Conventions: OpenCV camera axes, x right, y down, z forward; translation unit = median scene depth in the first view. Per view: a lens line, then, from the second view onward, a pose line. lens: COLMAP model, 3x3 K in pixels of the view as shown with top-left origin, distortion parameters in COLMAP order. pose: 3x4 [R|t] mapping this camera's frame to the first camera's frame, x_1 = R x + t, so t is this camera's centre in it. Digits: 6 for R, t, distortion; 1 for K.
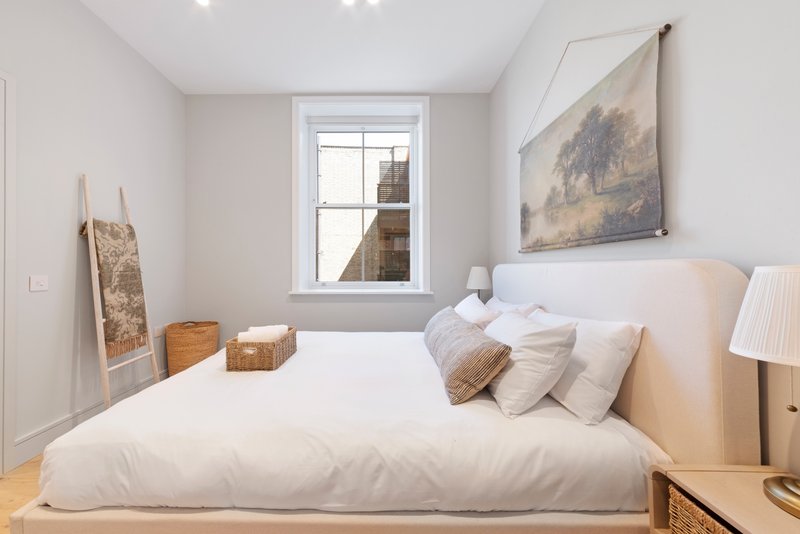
lens RADIAL K [[291.9, 0, 385.9], [0, 291.9, 270.4], [0, 0, 1]] dist [-0.012481, 0.000129]
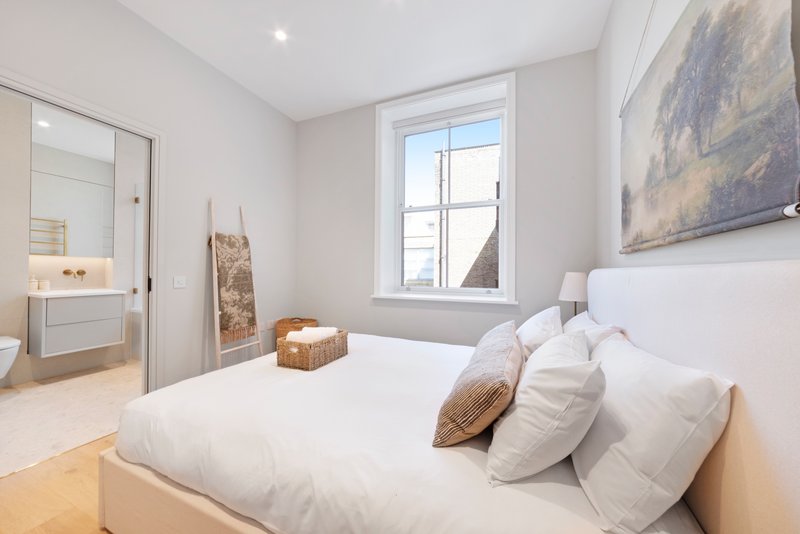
lens RADIAL K [[291.9, 0, 407.5], [0, 291.9, 276.9], [0, 0, 1]] dist [-0.012481, 0.000129]
pose [[0.928472, 0.013503, -0.371156, 0.371504], [-0.011481, 0.999905, 0.007656, -0.003658], [0.371224, -0.002847, 0.928539, 0.196155]]
